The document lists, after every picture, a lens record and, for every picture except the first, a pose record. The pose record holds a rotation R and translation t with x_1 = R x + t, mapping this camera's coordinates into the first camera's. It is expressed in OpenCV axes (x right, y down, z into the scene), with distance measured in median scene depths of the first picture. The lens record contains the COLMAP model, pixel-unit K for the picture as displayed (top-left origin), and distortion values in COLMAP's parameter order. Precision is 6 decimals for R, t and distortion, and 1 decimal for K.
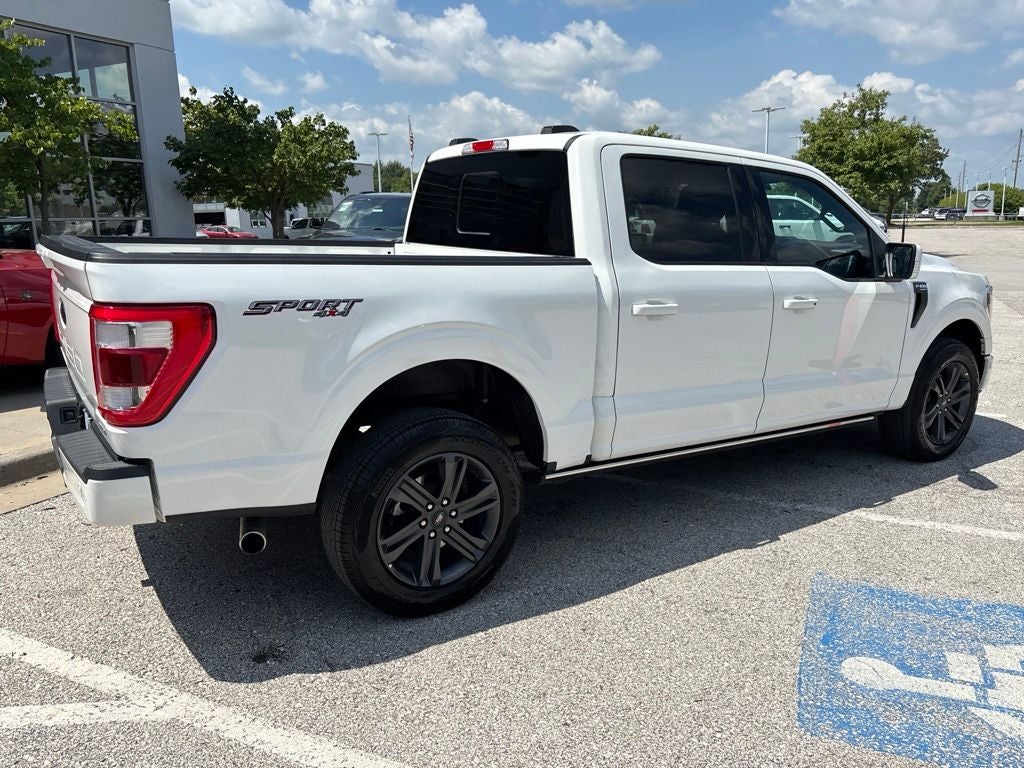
lens RADIAL K [[777.1, 0, 508.7], [0, 777.1, 385.0], [0, 0, 1]] dist [0.049512, -0.064894]
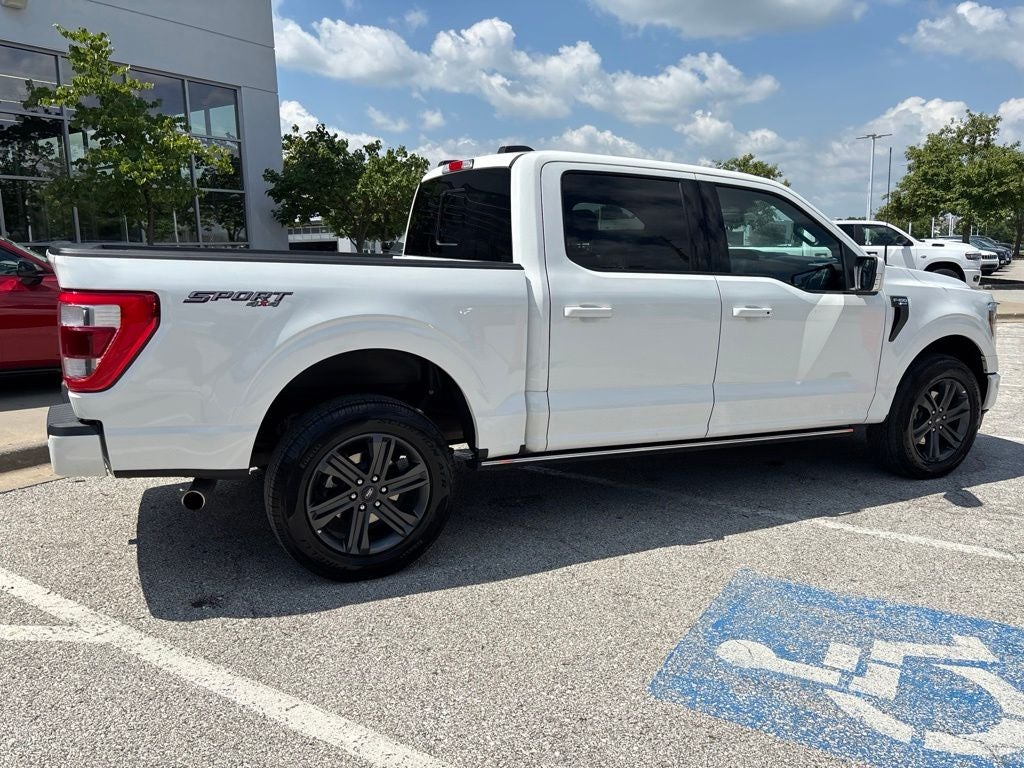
lens RADIAL K [[778.1, 0, 508.6], [0, 778.1, 374.1], [0, 0, 1]] dist [0.049979, -0.064574]
pose [[0.990651, 0.024220, -0.134251, 0.220058], [-0.031106, 0.998293, -0.049435, 0.044463], [0.132825, 0.053149, 0.989714, -0.073338]]
